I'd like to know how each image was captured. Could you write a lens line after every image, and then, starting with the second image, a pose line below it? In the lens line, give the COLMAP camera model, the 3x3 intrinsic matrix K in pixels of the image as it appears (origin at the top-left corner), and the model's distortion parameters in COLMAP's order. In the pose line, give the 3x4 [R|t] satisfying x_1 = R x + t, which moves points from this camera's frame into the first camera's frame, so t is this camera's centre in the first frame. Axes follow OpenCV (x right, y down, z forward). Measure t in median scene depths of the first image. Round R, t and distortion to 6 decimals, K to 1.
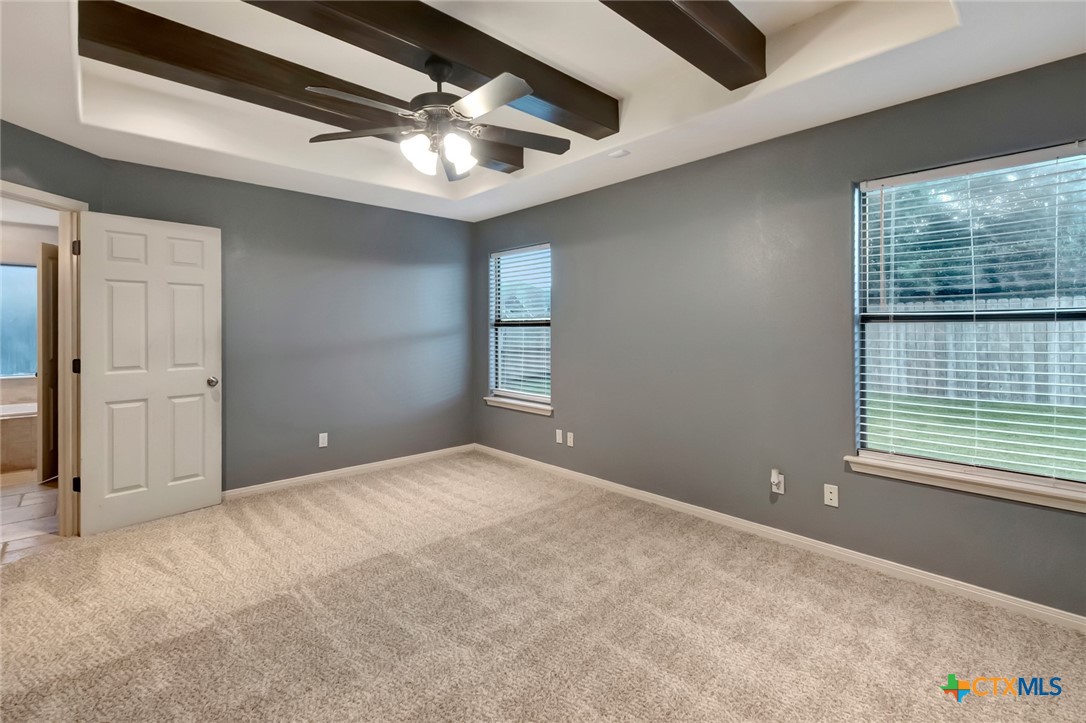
lens RADIAL K [[488.8, 0, 515.9], [0, 488.8, 330.8], [0, 0, 1]] dist [0.000037, 0.000031]
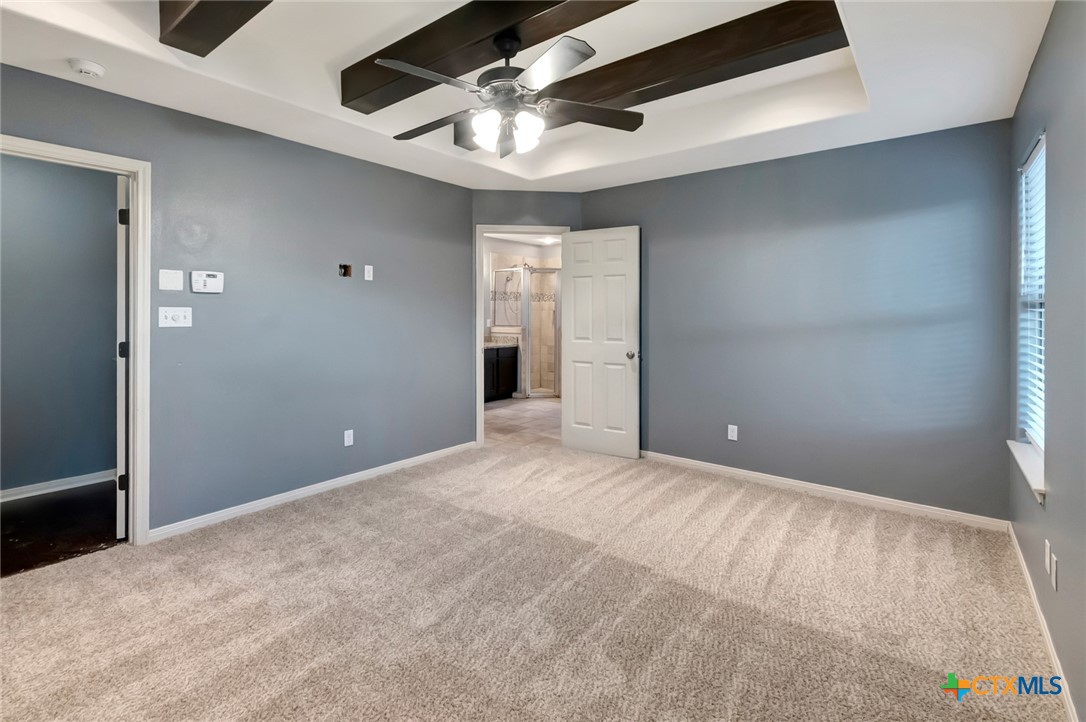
lens RADIAL K [[501.3, 0, 542.7], [0, 501.3, 309.0], [0, 0, 1]] dist [0.001137, 0.000300]
pose [[0.180477, 0.002457, -0.983576, 0.521925], [-0.003751, 0.999991, 0.001810, -0.008835], [0.983572, 0.003363, 0.180484, 0.539325]]
